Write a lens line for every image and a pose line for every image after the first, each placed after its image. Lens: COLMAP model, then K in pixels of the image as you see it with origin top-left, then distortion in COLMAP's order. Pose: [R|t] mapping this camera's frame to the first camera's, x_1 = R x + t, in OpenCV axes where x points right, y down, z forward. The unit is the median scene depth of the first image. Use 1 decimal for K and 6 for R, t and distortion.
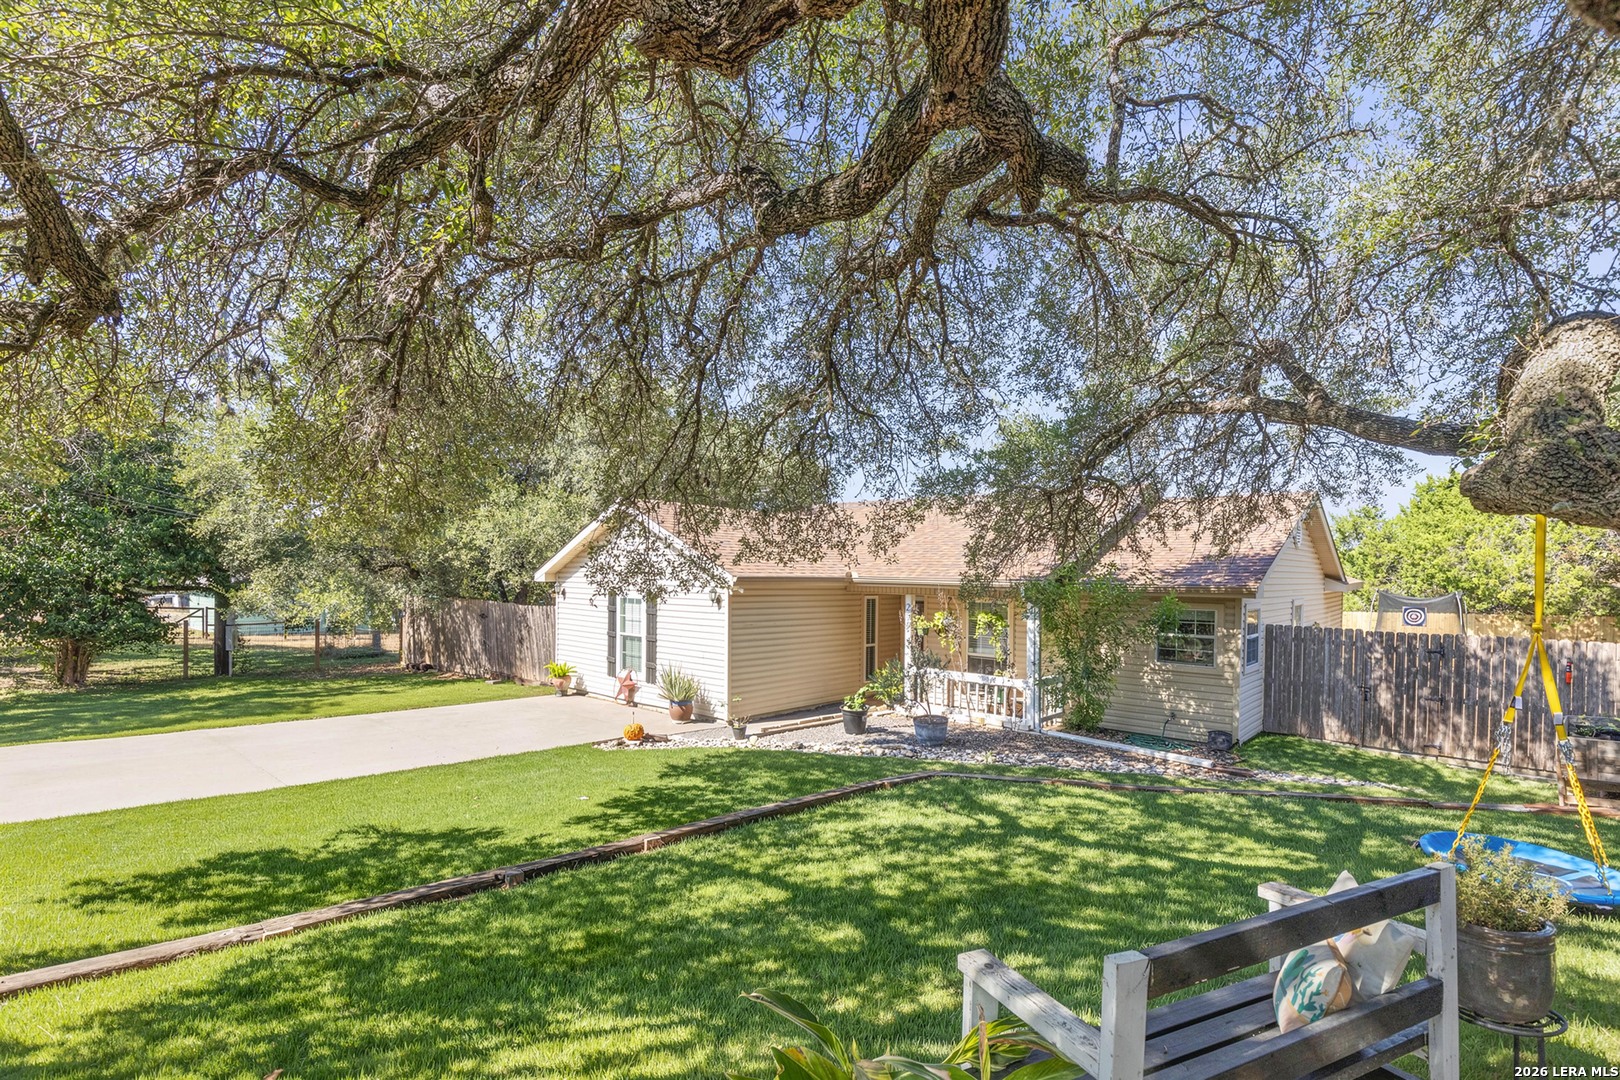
lens RADIAL K [[724.9, 0, 810.0], [0, 724.9, 540.0], [0, 0, 1]] dist [-0.000598, -0.000191]
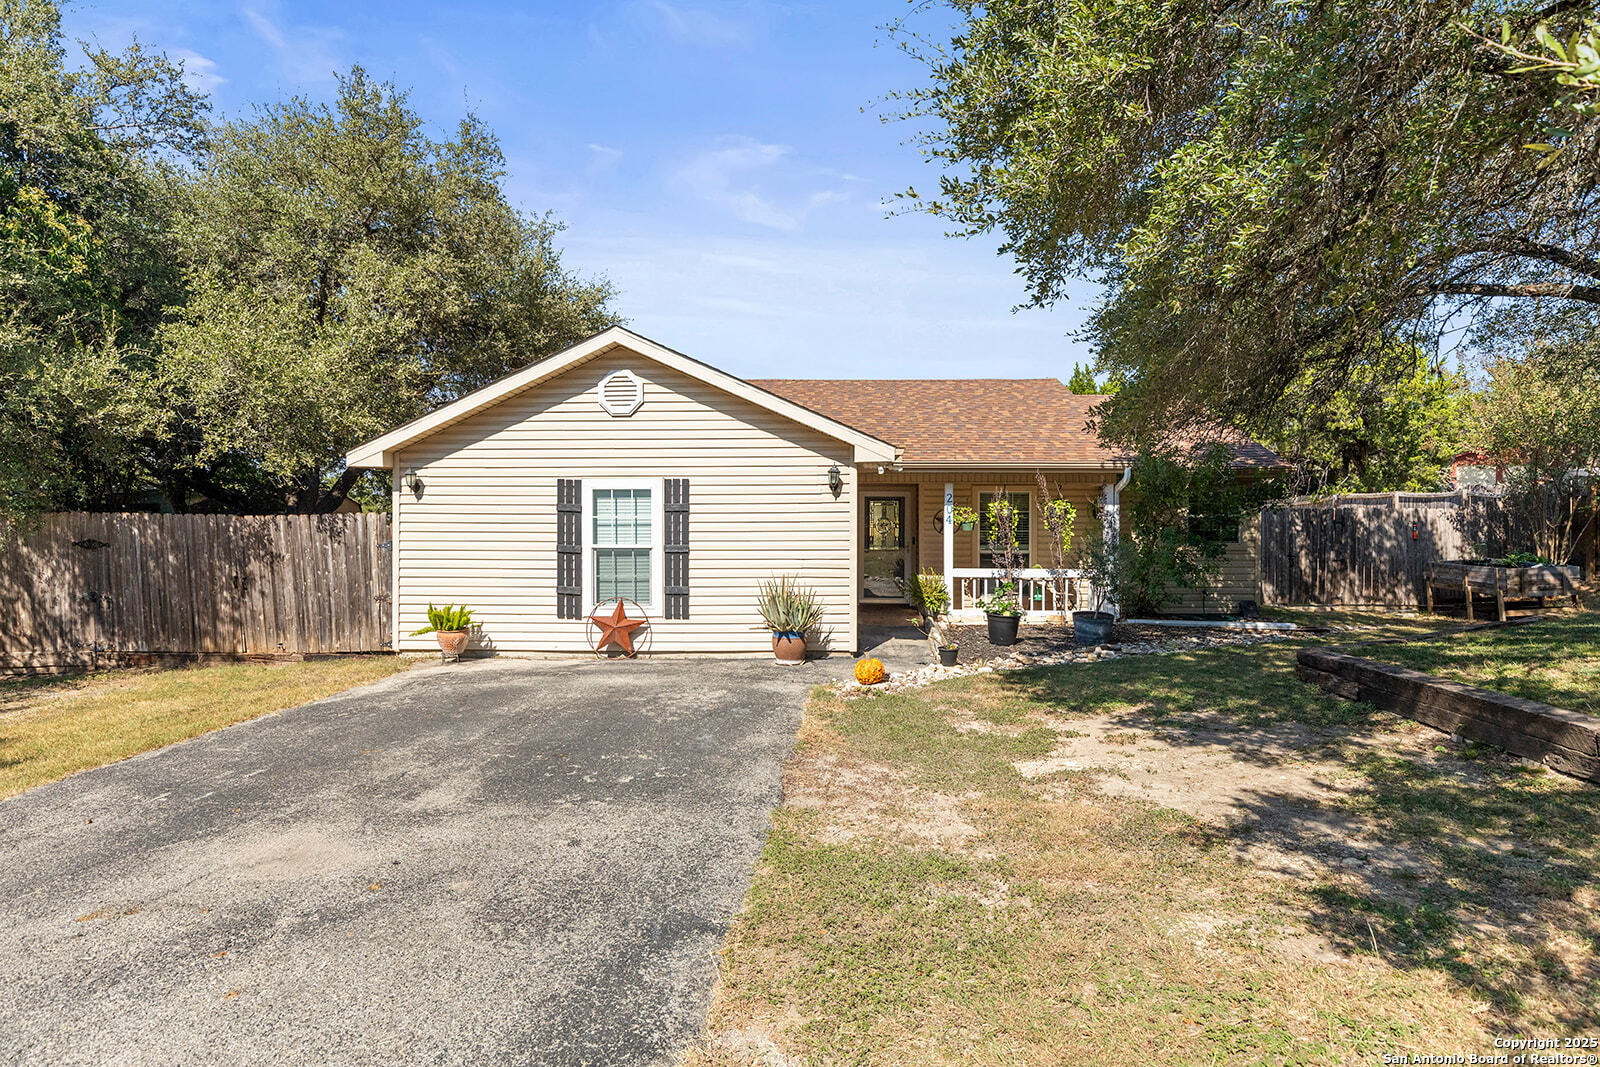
lens RADIAL K [[844.2, 0, 802.9], [0, 844.2, 528.4], [0, 0, 1]] dist [0.029865, 0.000174]
pose [[0.793565, -0.031122, 0.607689, -0.703781], [-0.015133, 0.997373, 0.070841, 0.073823], [-0.608297, -0.065414, 0.791009, 0.395986]]
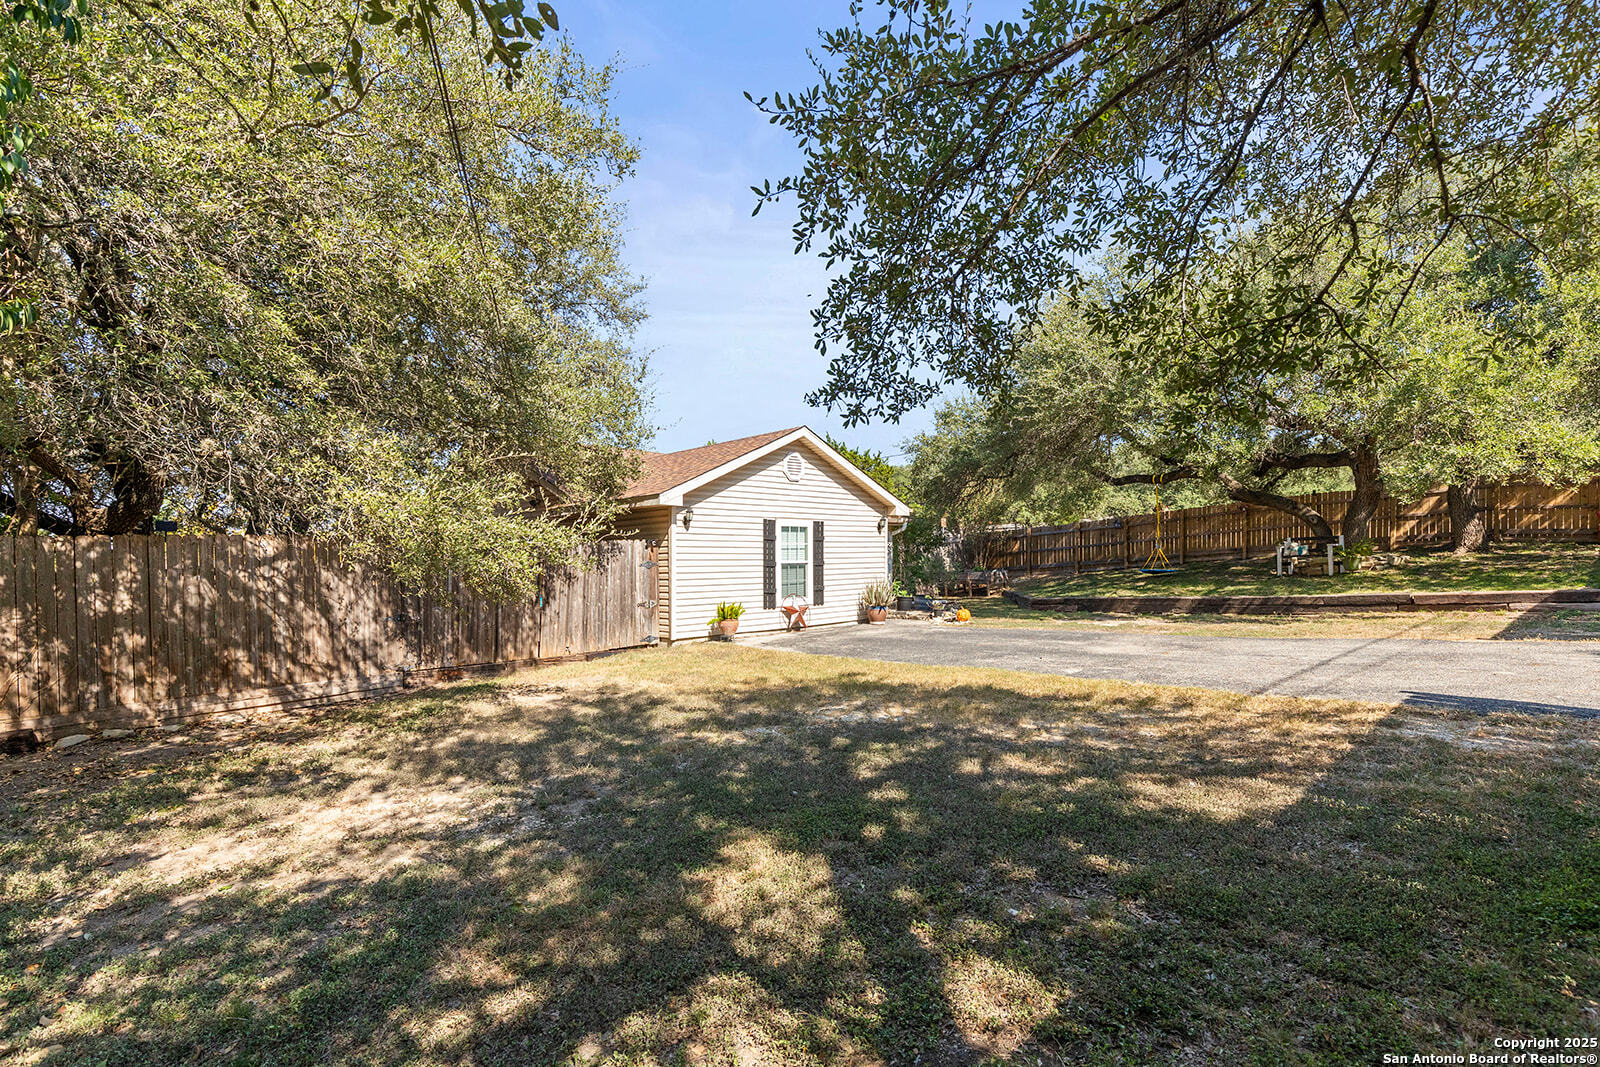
lens RADIAL K [[747.5, 0, 800.0], [0, 747.5, 533.5], [0, 0, 1]] dist [-0.000227, -0.000060]
pose [[0.072745, 0.019220, 0.997165, -1.599174], [-0.034385, 0.999268, -0.016752, 0.133032], [-0.996758, -0.033069, 0.073353, 1.133176]]
